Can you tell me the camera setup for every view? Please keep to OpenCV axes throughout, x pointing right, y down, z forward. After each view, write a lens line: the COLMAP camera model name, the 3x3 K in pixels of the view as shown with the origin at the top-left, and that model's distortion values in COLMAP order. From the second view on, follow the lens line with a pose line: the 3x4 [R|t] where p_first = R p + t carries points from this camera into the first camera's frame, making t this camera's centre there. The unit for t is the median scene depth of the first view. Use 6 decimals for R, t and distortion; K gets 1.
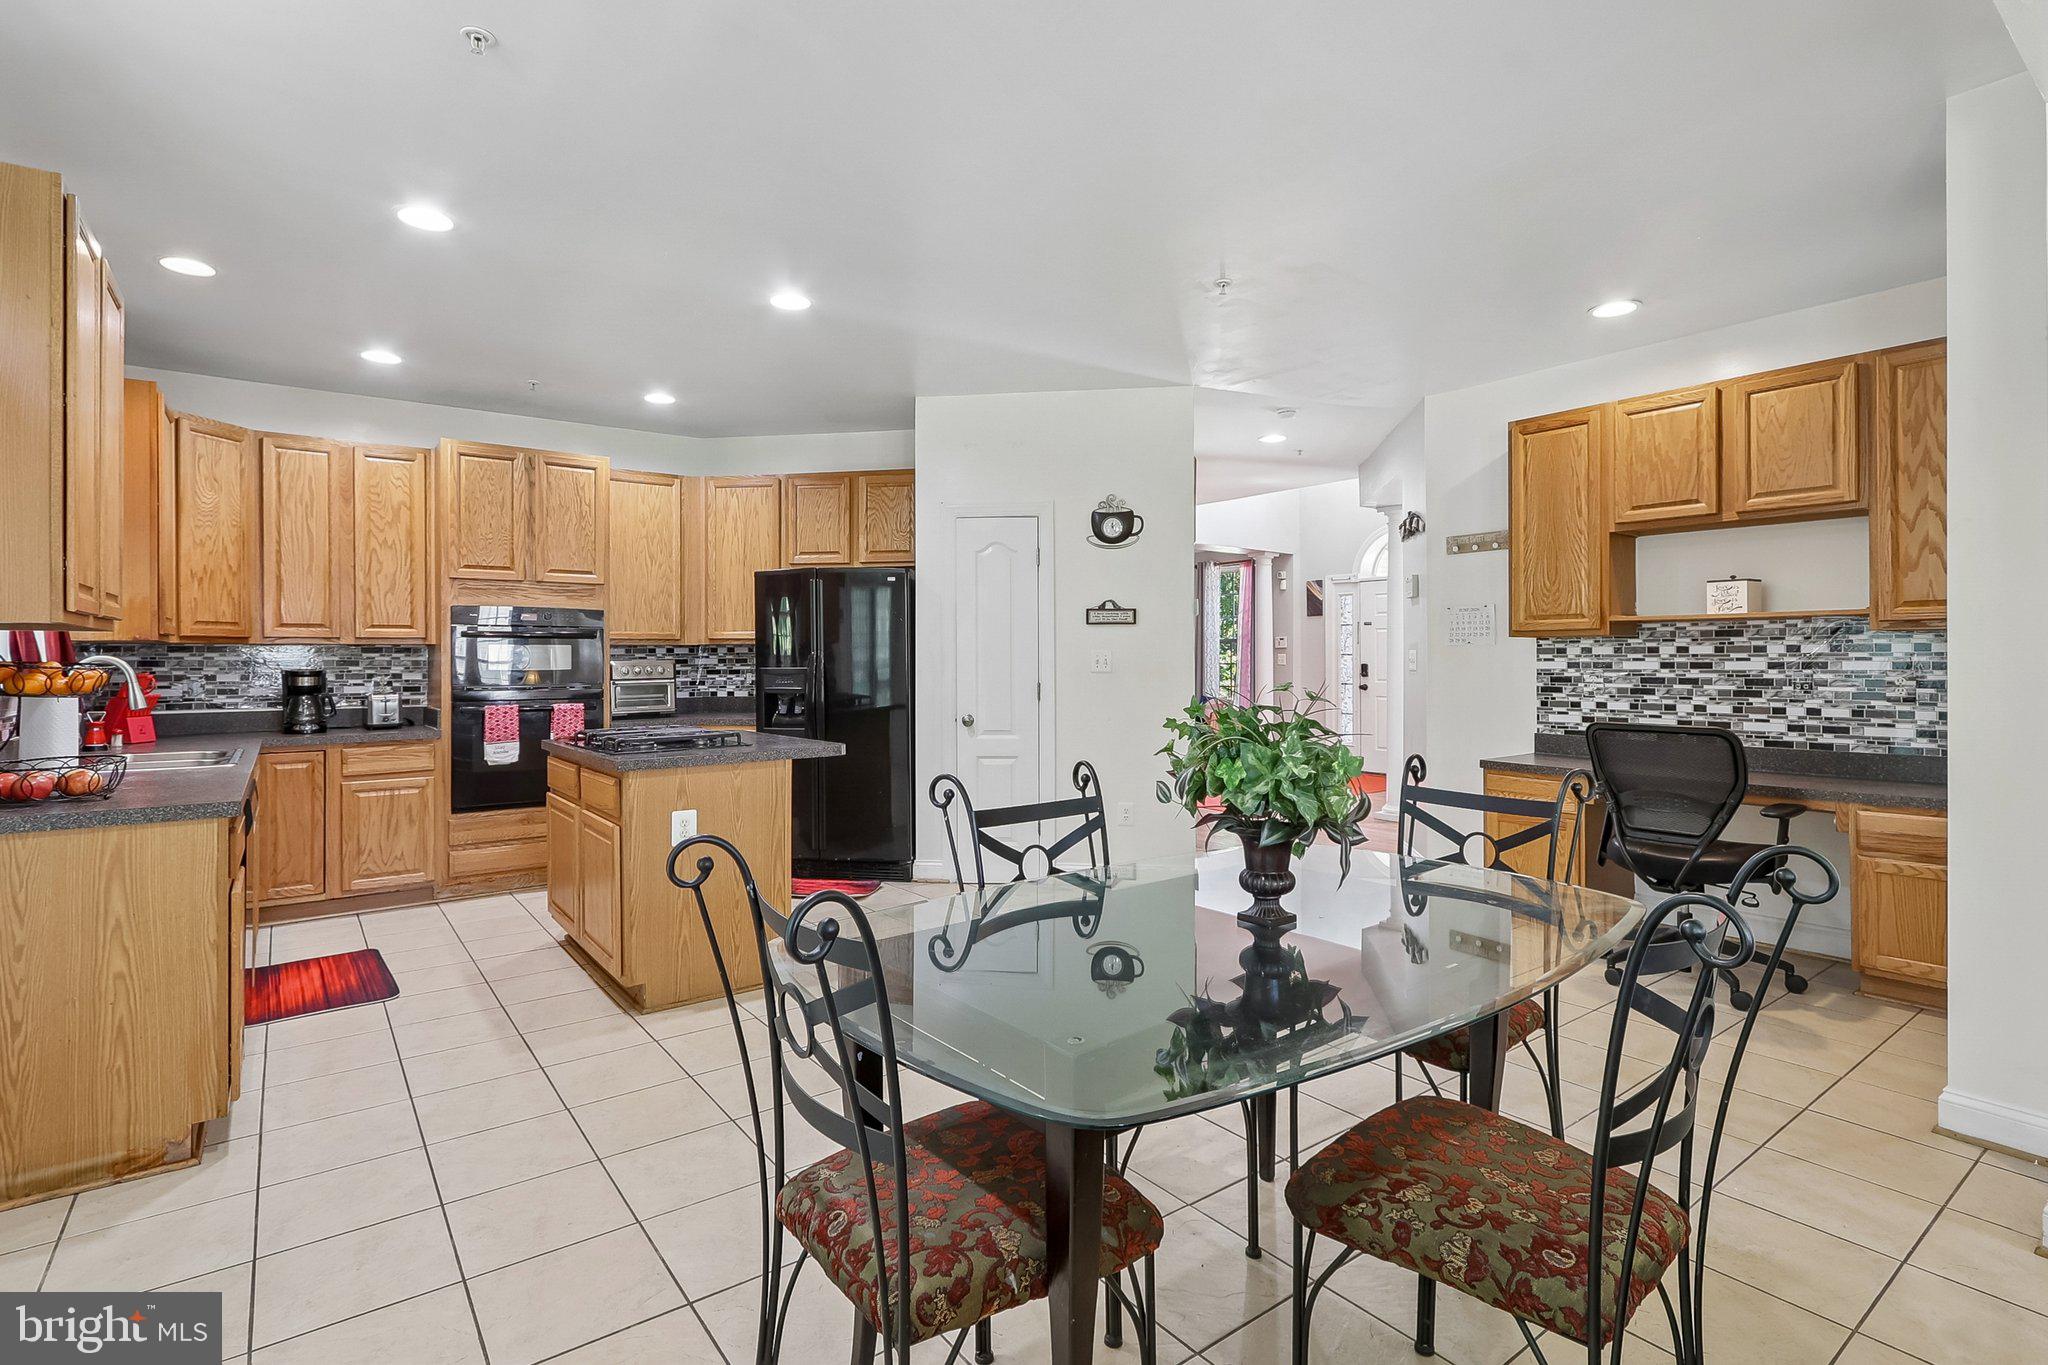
lens RADIAL K [[964.1, 0, 1008.3], [0, 964.1, 647.8], [0, 0, 1]] dist [0.000815, -0.002020]
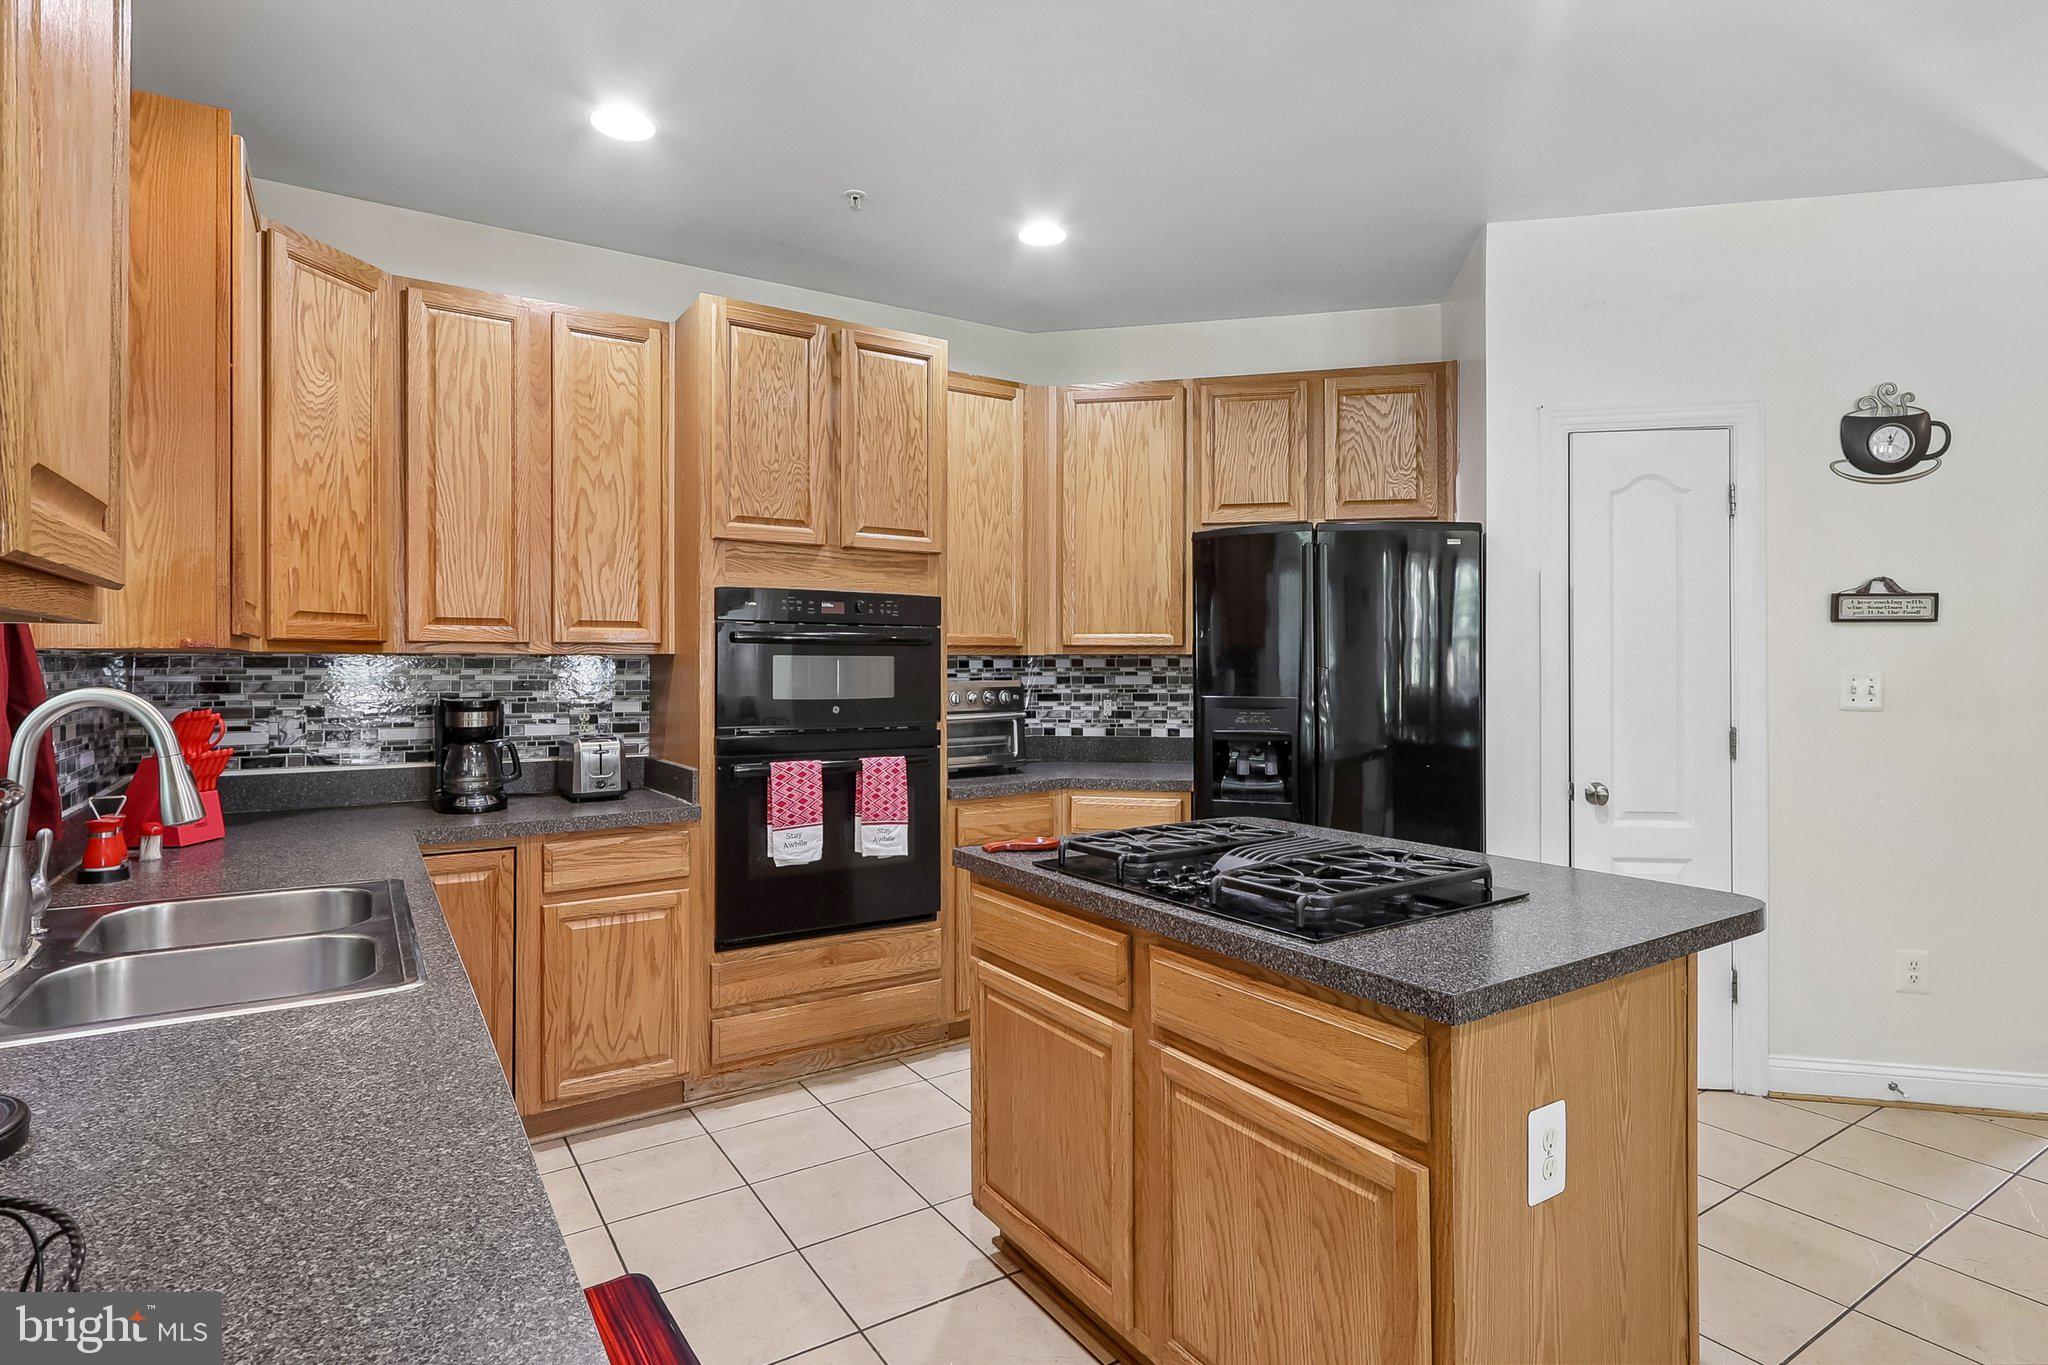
lens RADIAL K [[1040.0, 0, 1026.1], [0, 1040.0, 650.0], [0, 0, 1]] dist [-0.001509, 0.000693]
pose [[0.997661, 0.003157, -0.068290, -0.350735], [-0.003406, 0.999988, -0.003529, -0.004959], [0.068278, 0.003754, 0.997659, 0.396634]]
